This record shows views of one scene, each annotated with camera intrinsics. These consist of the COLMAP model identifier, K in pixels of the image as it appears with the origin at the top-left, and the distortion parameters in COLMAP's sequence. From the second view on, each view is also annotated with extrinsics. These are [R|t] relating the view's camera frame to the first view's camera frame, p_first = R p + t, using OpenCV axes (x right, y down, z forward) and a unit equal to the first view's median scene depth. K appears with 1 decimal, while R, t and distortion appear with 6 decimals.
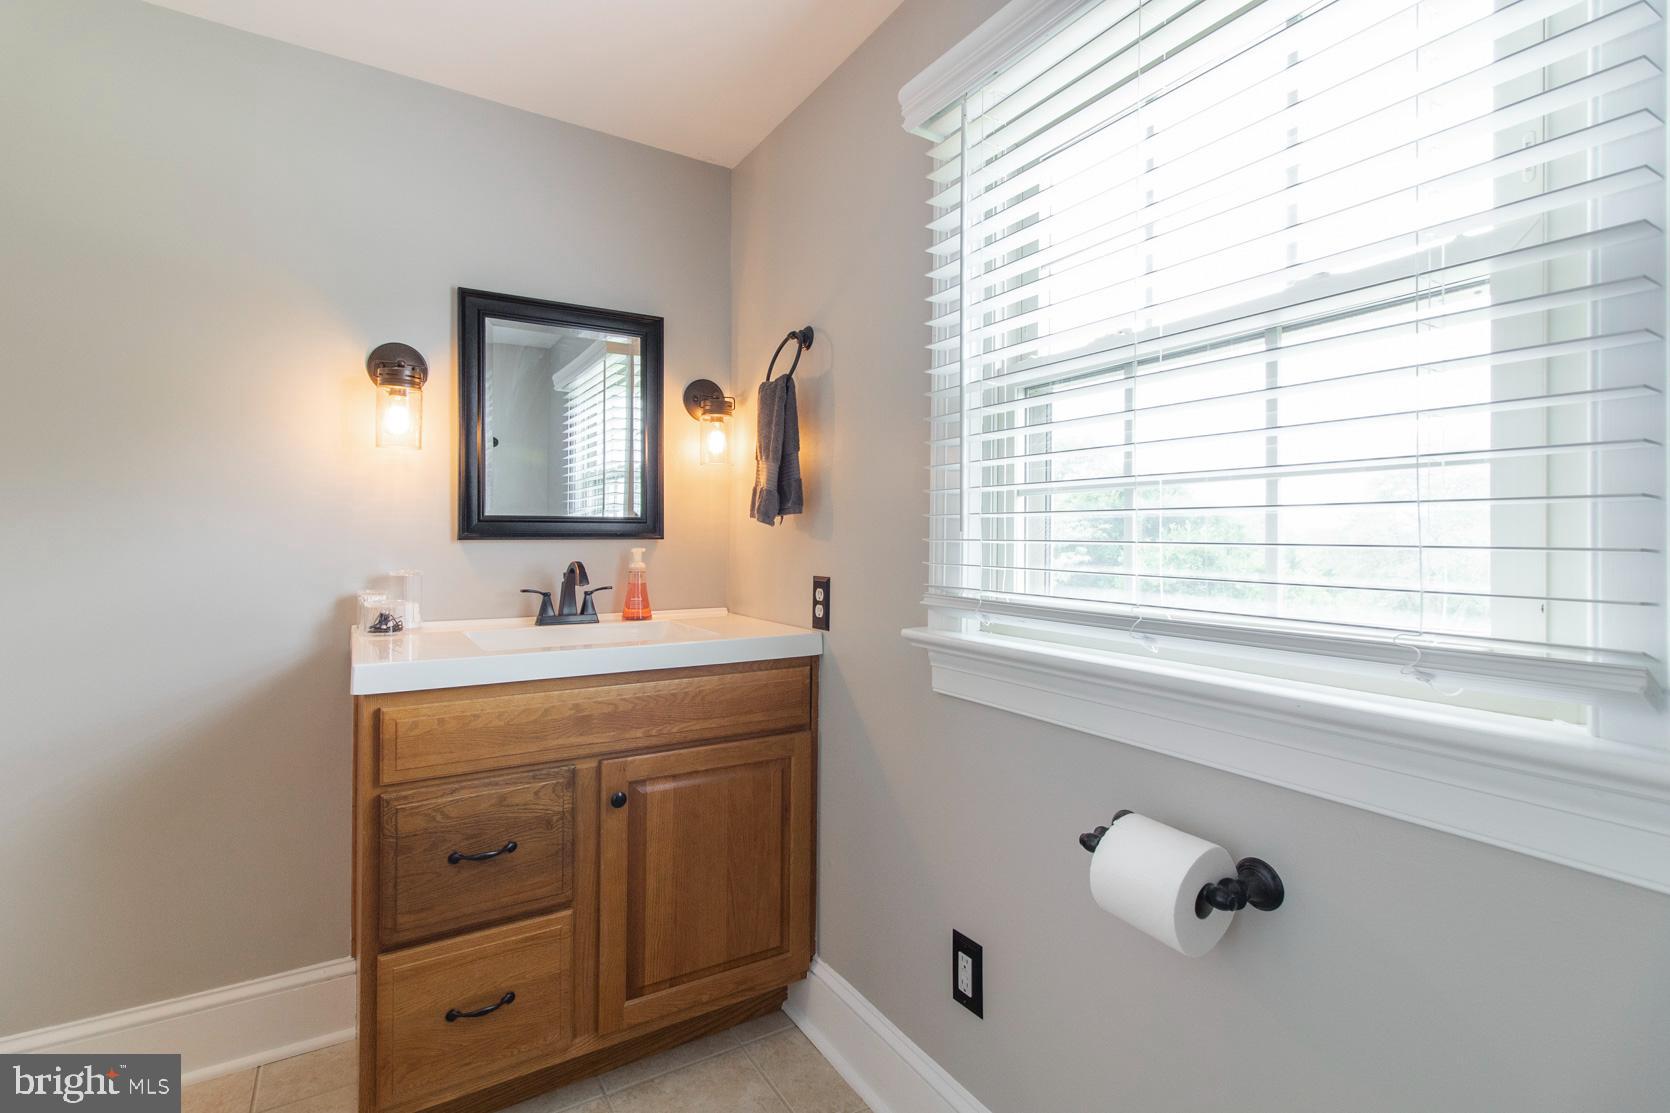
lens RADIAL K [[772.9, 0, 821.4], [0, 772.9, 535.0], [0, 0, 1]] dist [0.000058, 0.000262]
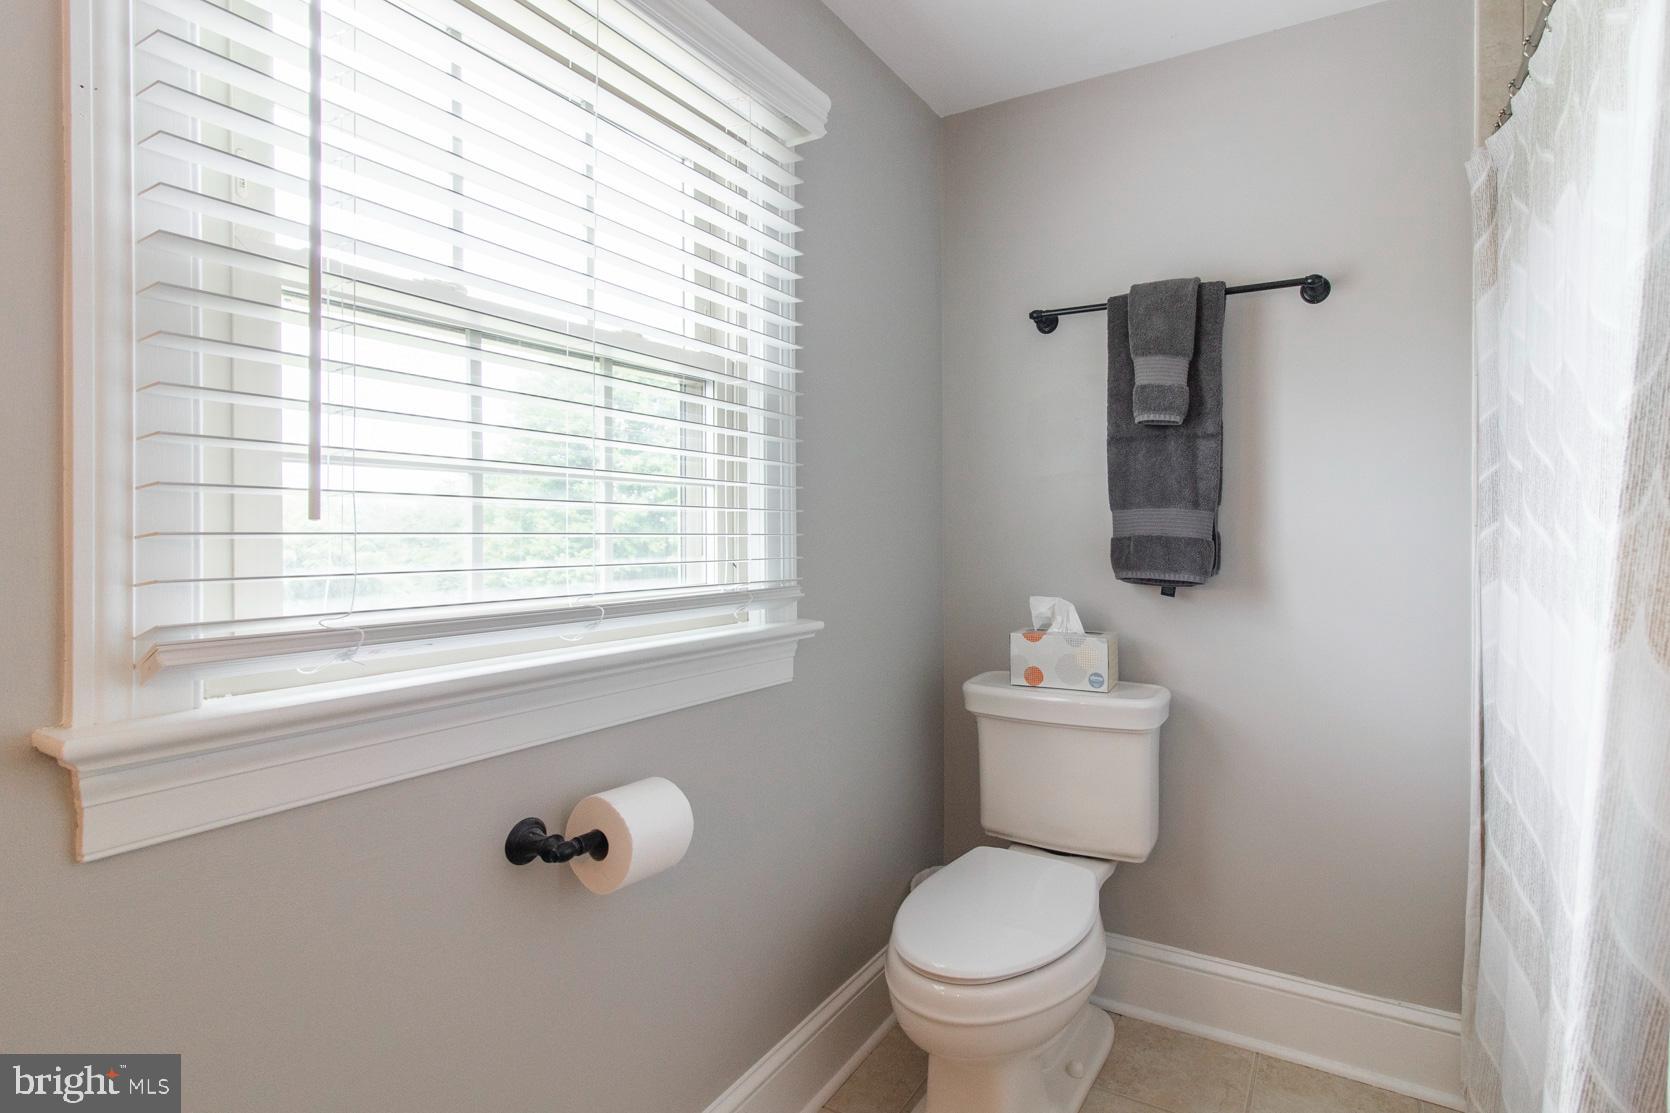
lens RADIAL K [[802.2, 0, 835.7], [0, 802.2, 525.3], [0, 0, 1]] dist [-0.000187, 0.000058]
pose [[-0.439534, -0.002165, 0.898223, -0.613727], [-0.011663, 0.999927, -0.003297, -0.001953], [-0.898150, -0.011926, -0.439527, 1.038679]]
